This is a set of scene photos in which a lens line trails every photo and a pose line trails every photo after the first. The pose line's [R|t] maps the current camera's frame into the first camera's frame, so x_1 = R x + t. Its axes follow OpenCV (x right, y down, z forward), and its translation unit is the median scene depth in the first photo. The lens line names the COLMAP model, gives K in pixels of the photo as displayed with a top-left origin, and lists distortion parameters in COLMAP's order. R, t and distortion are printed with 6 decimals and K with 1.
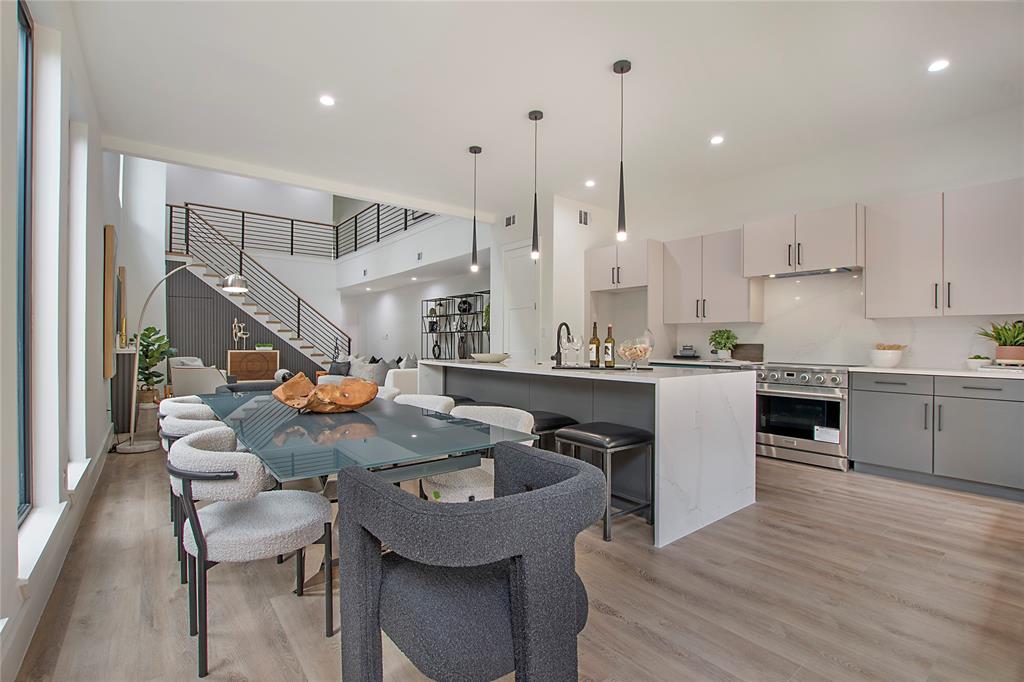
lens RADIAL K [[455.9, 0, 514.6], [0, 455.9, 337.4], [0, 0, 1]] dist [-0.020135, -0.000110]
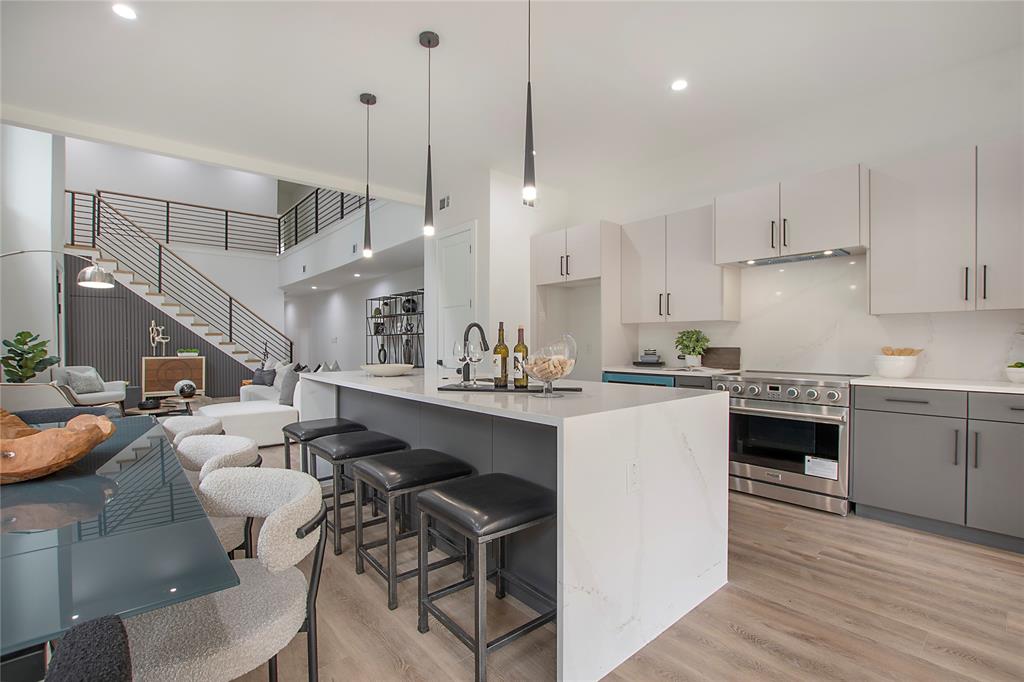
lens RADIAL K [[454.4, 0, 513.9], [0, 454.4, 343.1], [0, 0, 1]] dist [-0.023649, 0.000202]
pose [[0.999316, -0.008304, 0.036047, 0.110189], [0.007882, 0.999899, 0.011846, -0.006310], [-0.036142, -0.011554, 0.999280, 0.197561]]
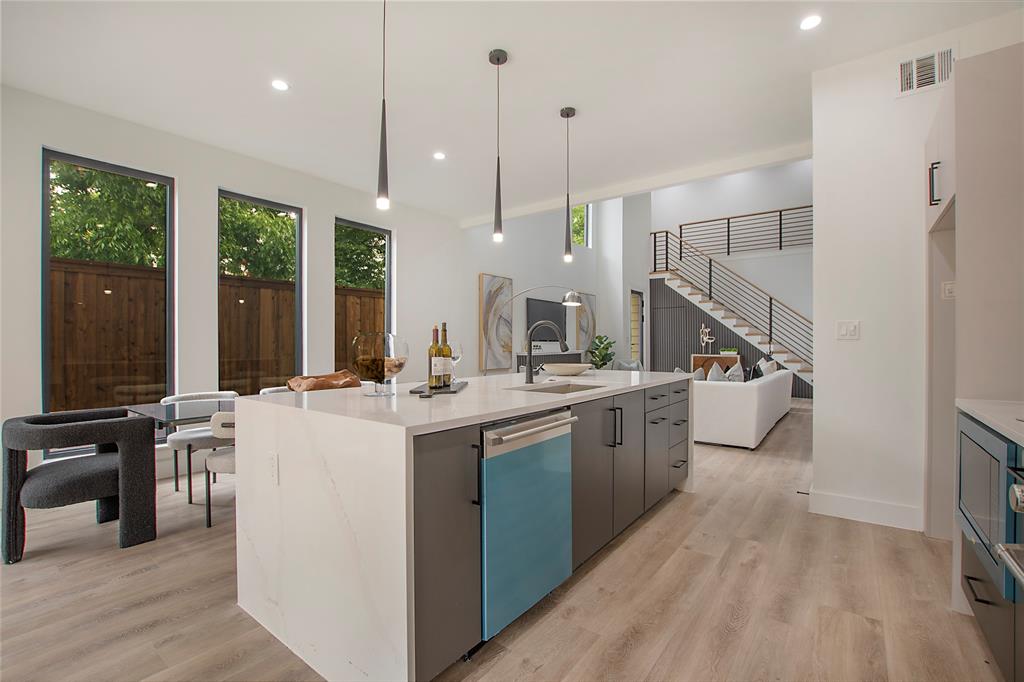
lens RADIAL K [[453.4, 0, 508.0], [0, 453.4, 345.4], [0, 0, 1]] dist [-0.024123, 0.000113]
pose [[0.243743, -0.002494, -0.969837, 0.571214], [0.013606, 0.999907, 0.000848, 0.001352], [0.969744, -0.013402, 0.243755, 0.598505]]
